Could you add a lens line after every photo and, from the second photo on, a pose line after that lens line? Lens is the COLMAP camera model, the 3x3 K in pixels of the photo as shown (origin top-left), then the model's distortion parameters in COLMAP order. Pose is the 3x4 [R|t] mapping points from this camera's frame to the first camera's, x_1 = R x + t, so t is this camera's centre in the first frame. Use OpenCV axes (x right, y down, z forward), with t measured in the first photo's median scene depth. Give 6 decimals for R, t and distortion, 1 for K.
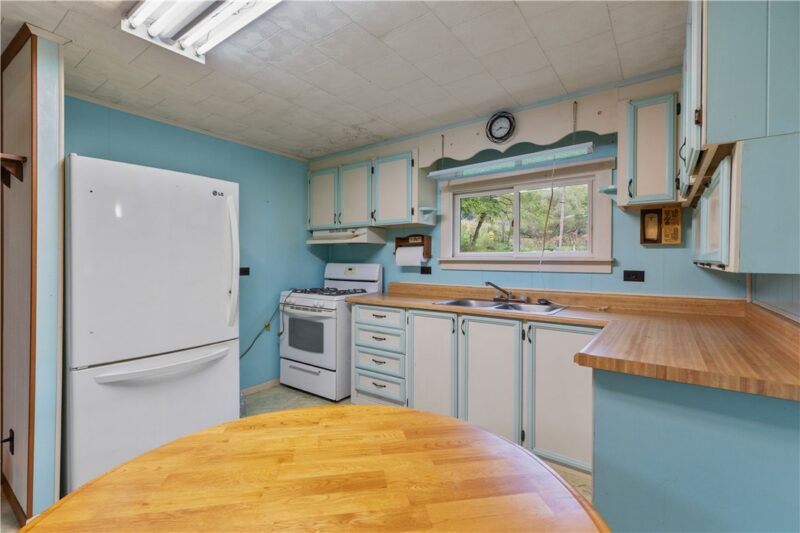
lens RADIAL K [[363.8, 0, 399.7], [0, 363.8, 263.8], [0, 0, 1]] dist [0.003807, -0.002994]
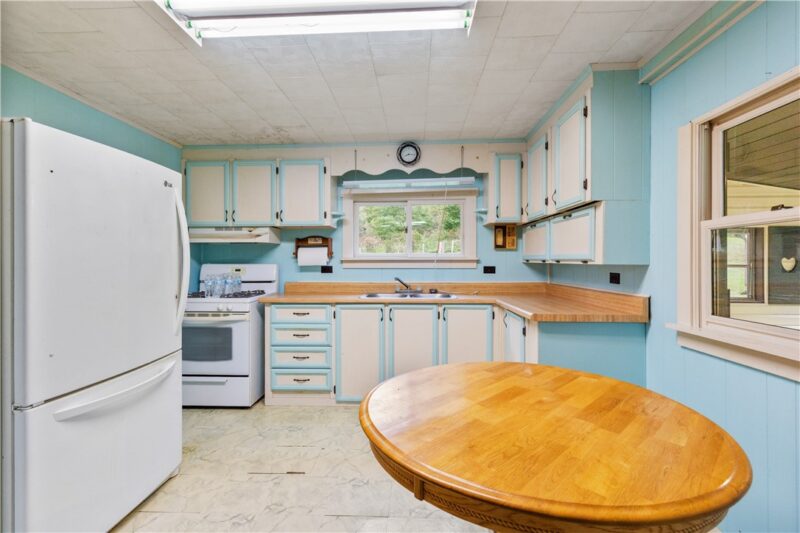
lens RADIAL K [[363.8, 0, 400.4], [0, 363.8, 264.5], [0, 0, 1]] dist [0.003807, -0.002994]
pose [[0.831859, -0.011442, 0.554869, -0.420194], [0.010920, 0.999931, 0.004248, 0.001304], [-0.554879, 0.002525, 0.831927, -0.026781]]
